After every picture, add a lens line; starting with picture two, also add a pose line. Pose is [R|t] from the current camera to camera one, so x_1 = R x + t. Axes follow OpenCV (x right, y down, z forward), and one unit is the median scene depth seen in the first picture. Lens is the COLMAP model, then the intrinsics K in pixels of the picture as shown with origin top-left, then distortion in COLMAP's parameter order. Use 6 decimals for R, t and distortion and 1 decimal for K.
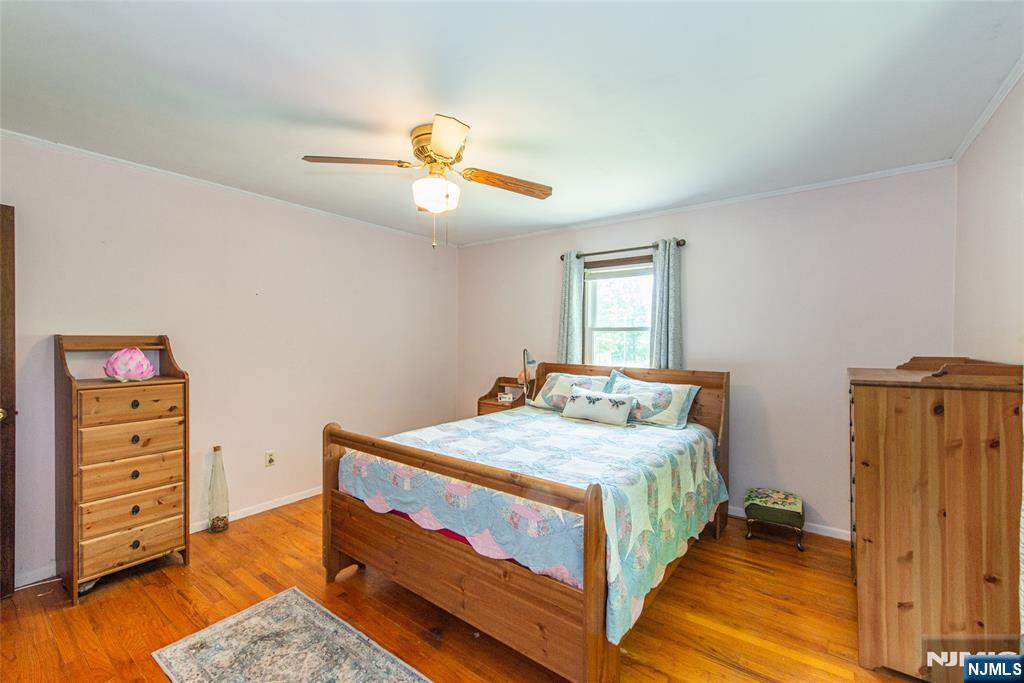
lens RADIAL K [[423.7, 0, 512.0], [0, 423.7, 341.5], [0, 0, 1]] dist [0.001724, 0.000115]
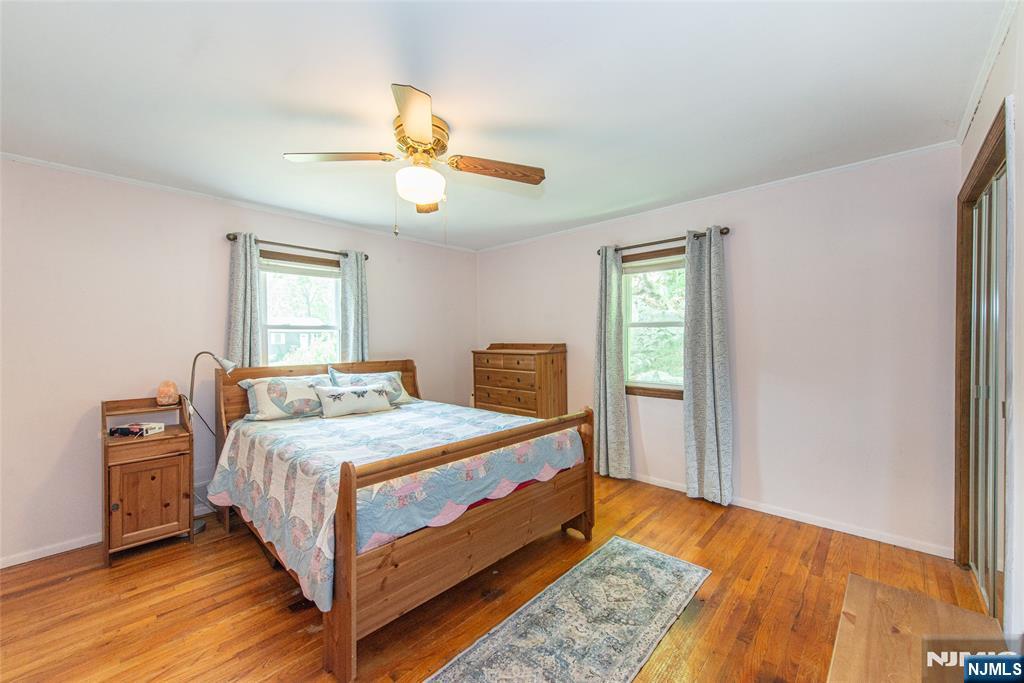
lens RADIAL K [[407.2, 0, 512.0], [0, 407.2, 341.5], [0, 0, 1]] dist [0.000795, -0.000075]
pose [[0.099428, -0.014603, 0.994938, -1.093361], [0.014736, 0.999804, 0.013202, -0.002398], [-0.994936, 0.013349, 0.099624, 0.714099]]
